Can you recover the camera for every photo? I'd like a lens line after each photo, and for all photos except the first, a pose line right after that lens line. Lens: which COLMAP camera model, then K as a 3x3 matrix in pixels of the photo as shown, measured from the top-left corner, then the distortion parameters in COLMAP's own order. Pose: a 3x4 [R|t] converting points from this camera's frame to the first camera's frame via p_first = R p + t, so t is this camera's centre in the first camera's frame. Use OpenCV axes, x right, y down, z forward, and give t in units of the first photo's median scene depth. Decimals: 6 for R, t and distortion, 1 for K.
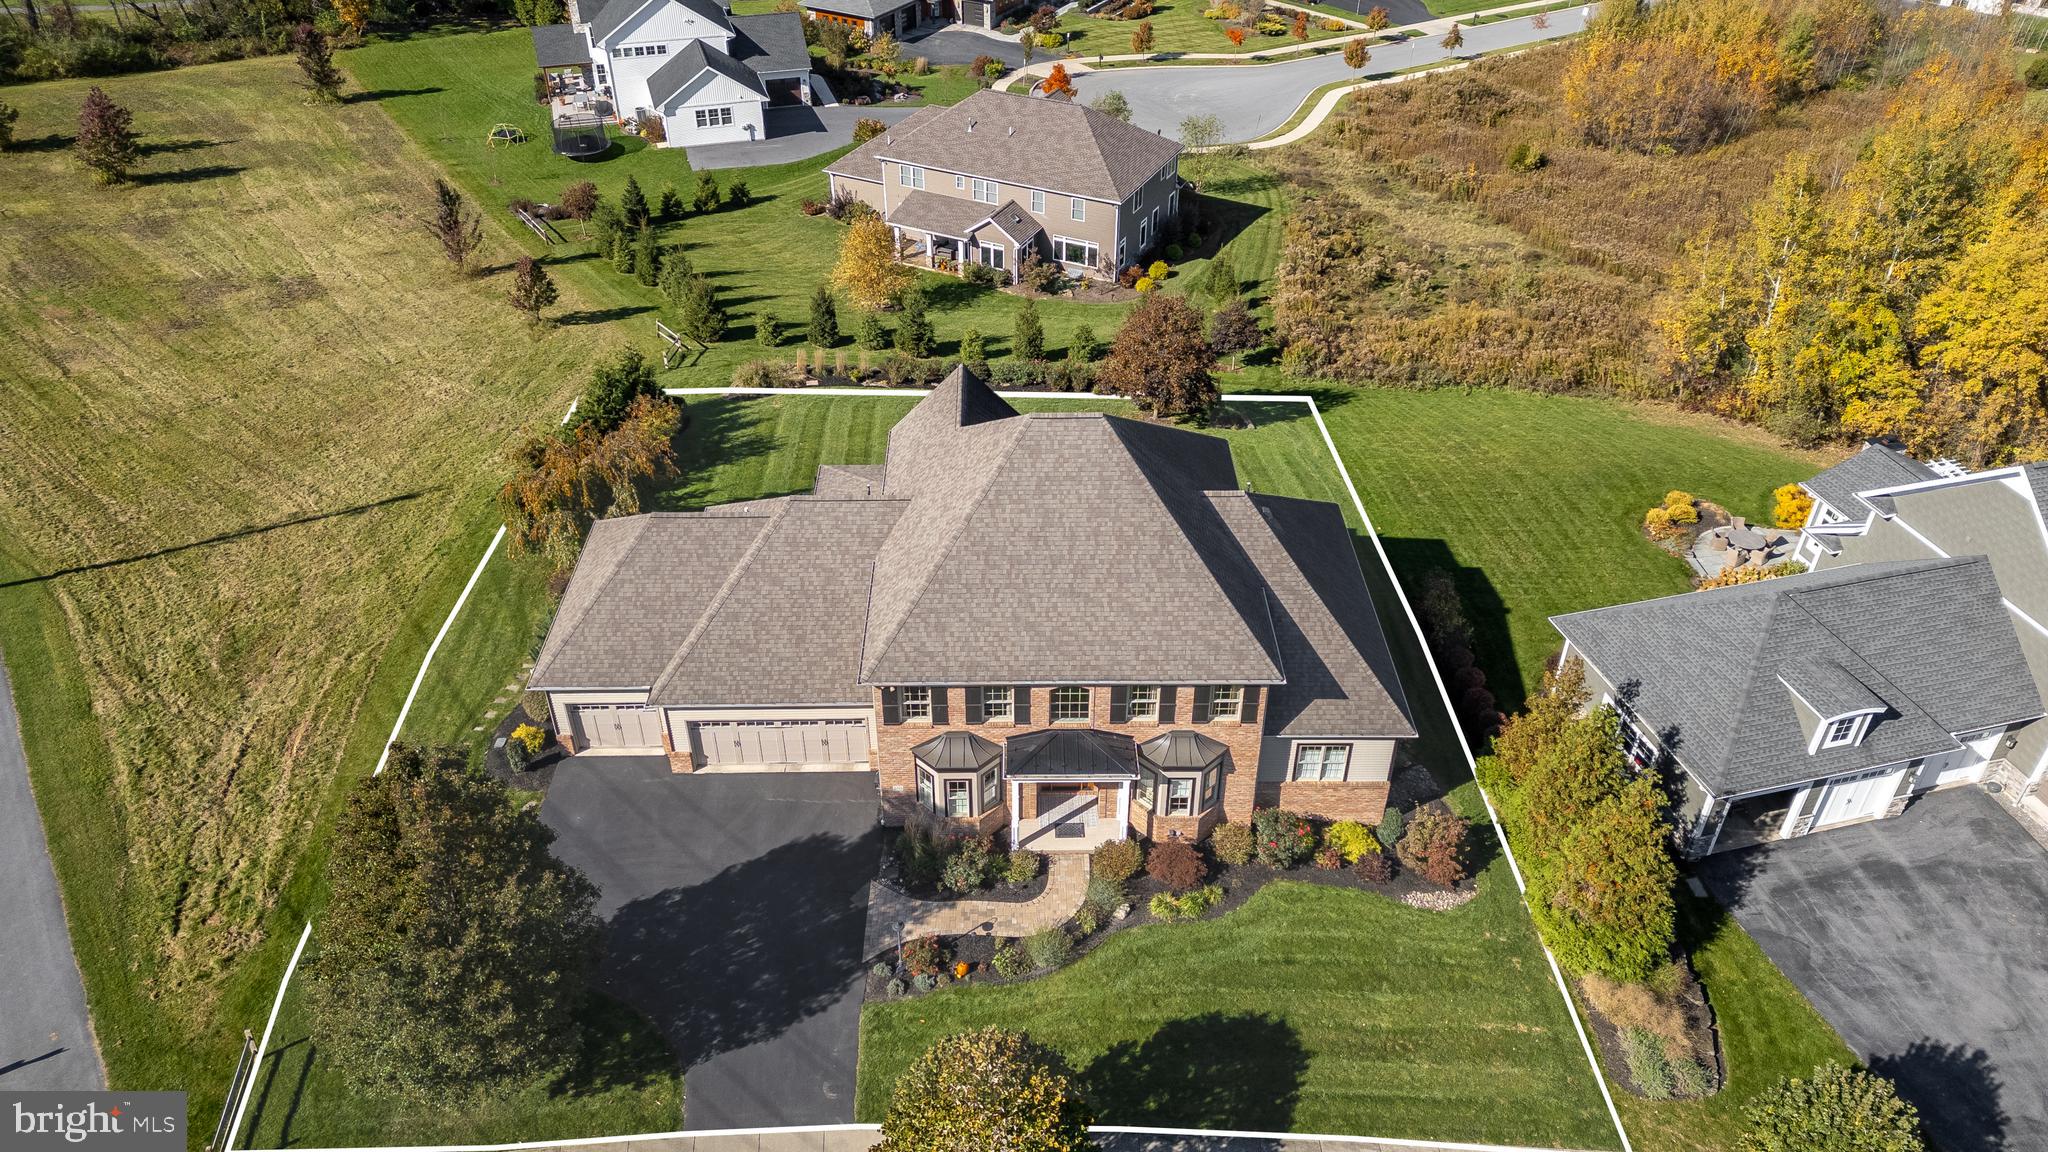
lens RADIAL K [[1445.8, 0, 1024.0], [0, 1445.8, 576.0], [0, 0, 1]] dist [0.093358, -0.102819]
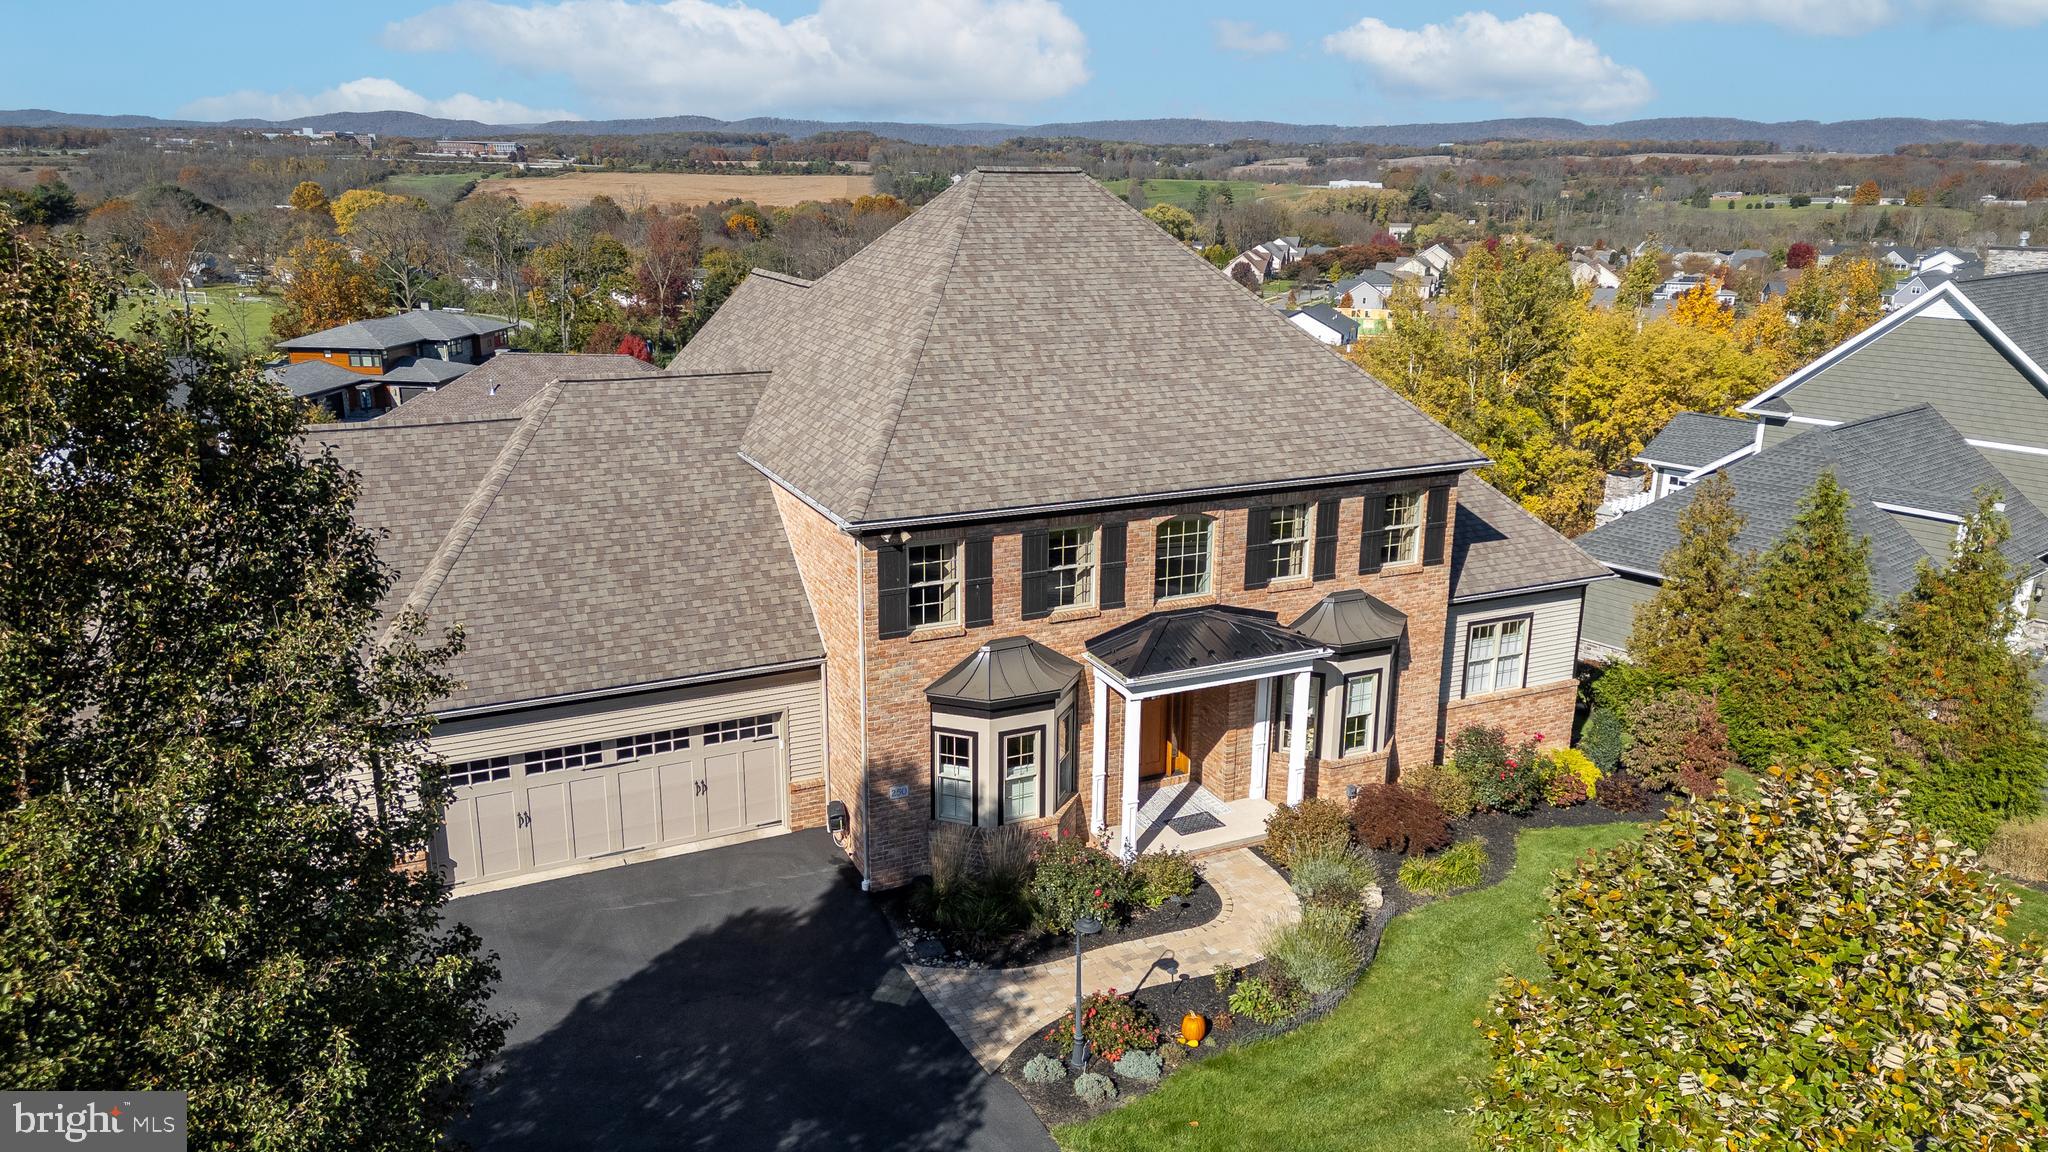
lens RADIAL K [[1435.4, 0, 1029.7], [0, 1435.4, 578.9], [0, 0, 1]] dist [0.072354, -0.064770]
pose [[0.905154, -0.108451, 0.411015, -0.246061], [0.244205, 0.924094, -0.293964, 0.236954], [-0.347936, 0.366455, 0.862932, 0.507178]]
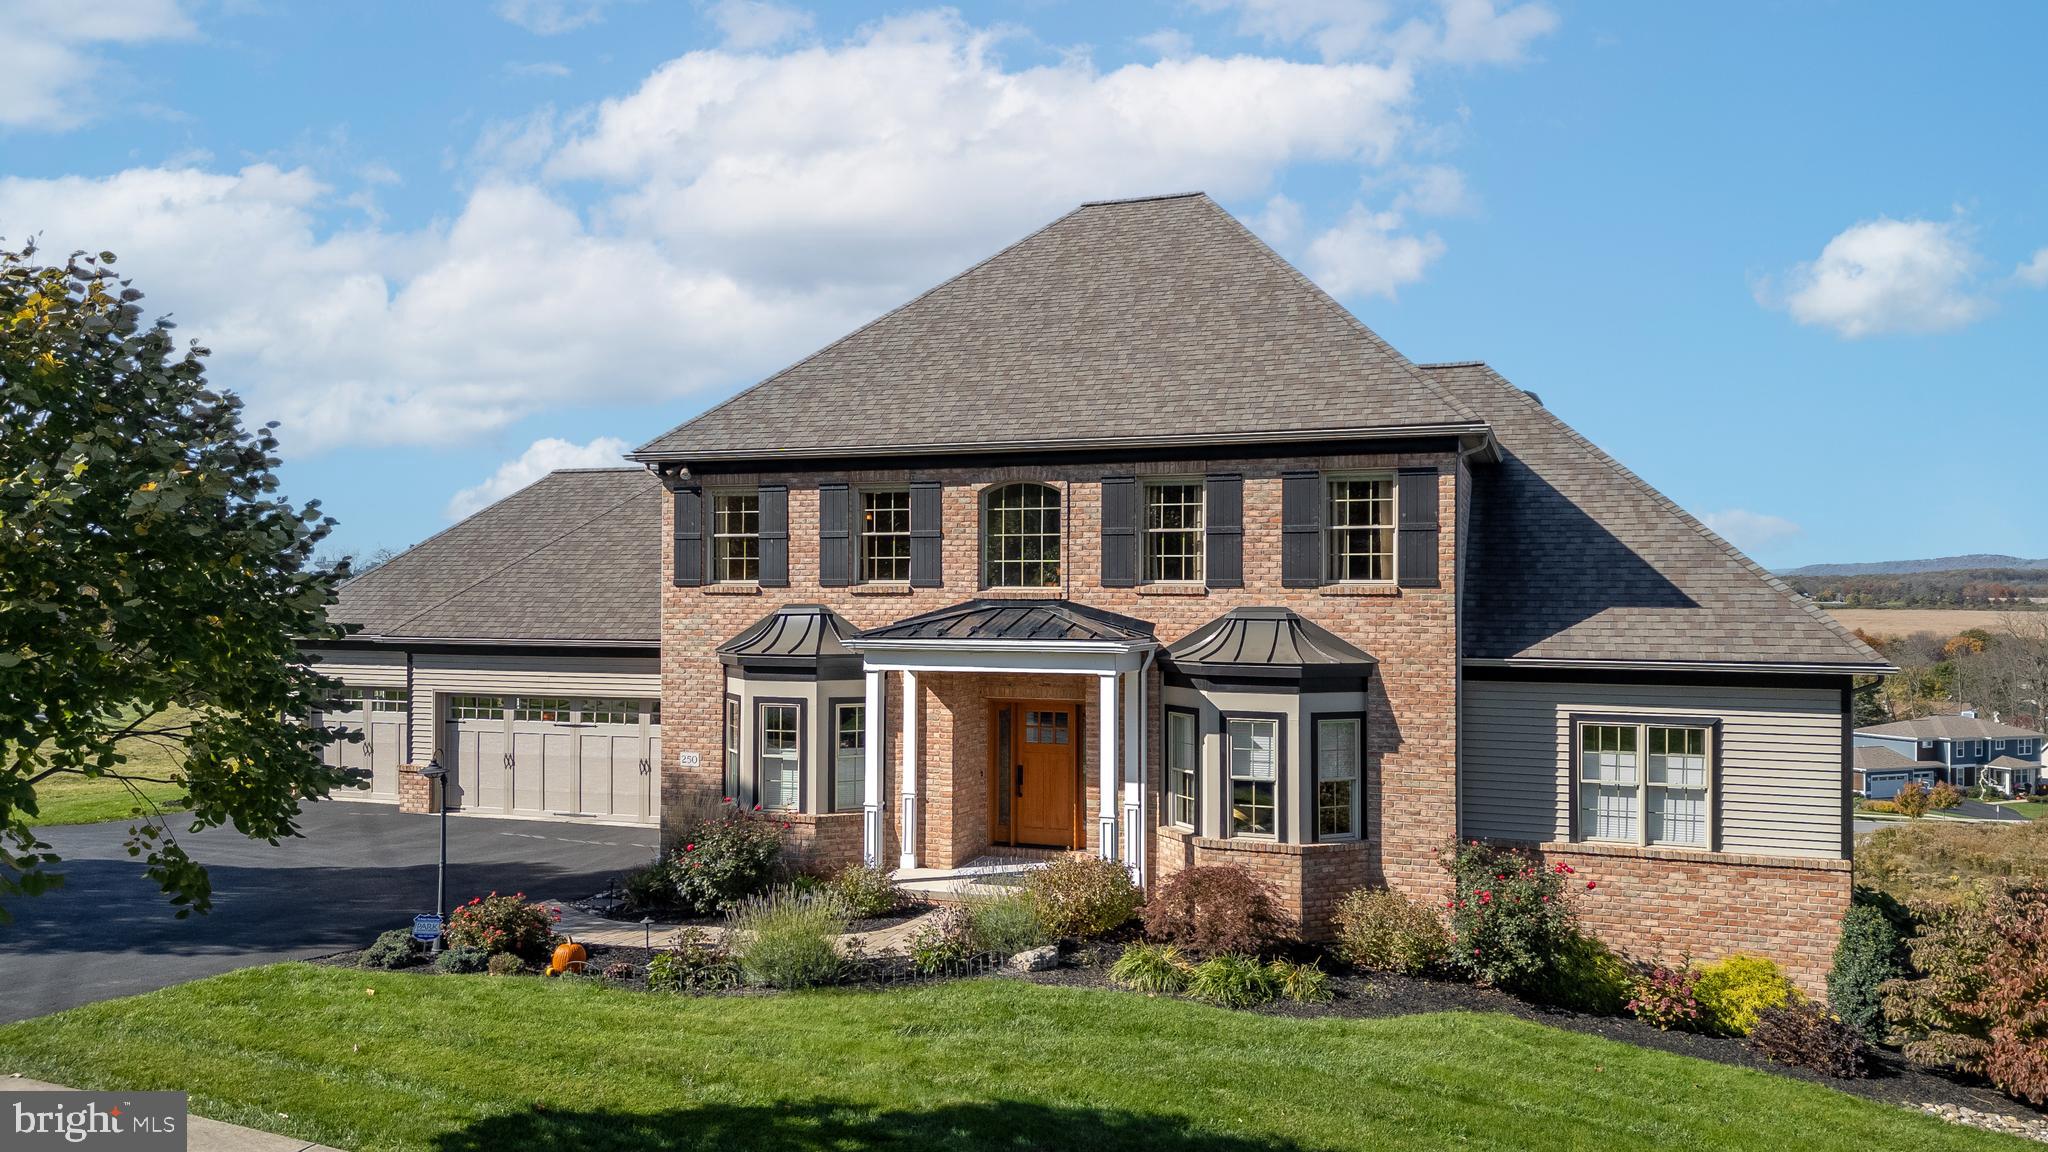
lens RADIAL K [[1467.6, 0, 1017.9], [0, 1467.6, 600.9], [0, 0, 1]] dist [0.067608, -0.072542]
pose [[0.935537, 0.004924, -0.353194, 0.189212], [-0.213962, 0.803490, -0.555539, 0.352171], [0.281052, 0.595297, 0.752749, 0.622100]]
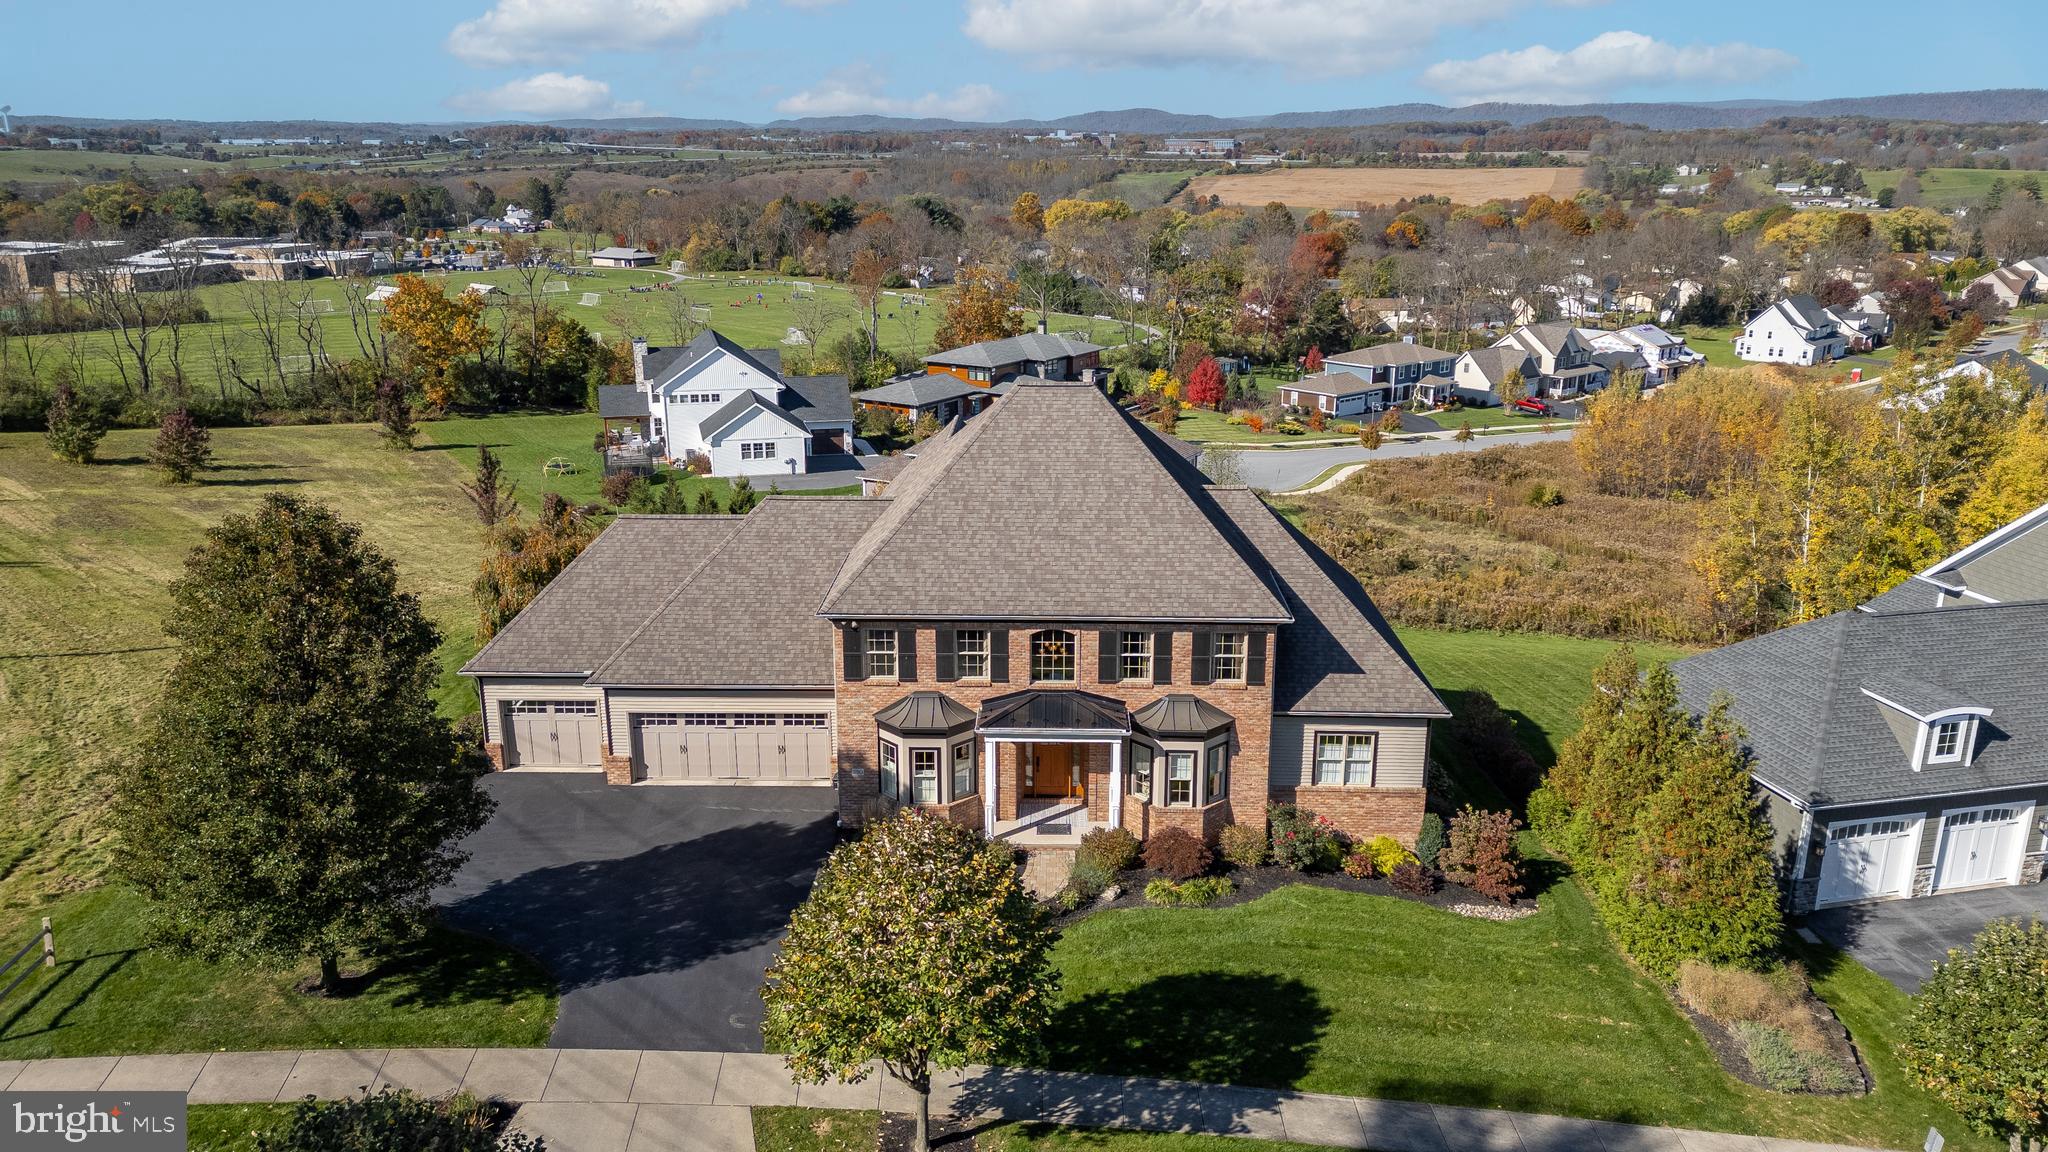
lens RADIAL K [[1445.8, 0, 1024.0], [0, 1445.8, 576.0], [0, 0, 1]] dist [0.093358, -0.102819]
pose [[0.999387, 0.011348, -0.033121, 0.040734], [-0.021980, 0.939715, -0.341253, 0.329360], [0.027251, 0.341772, 0.939388, 0.138849]]
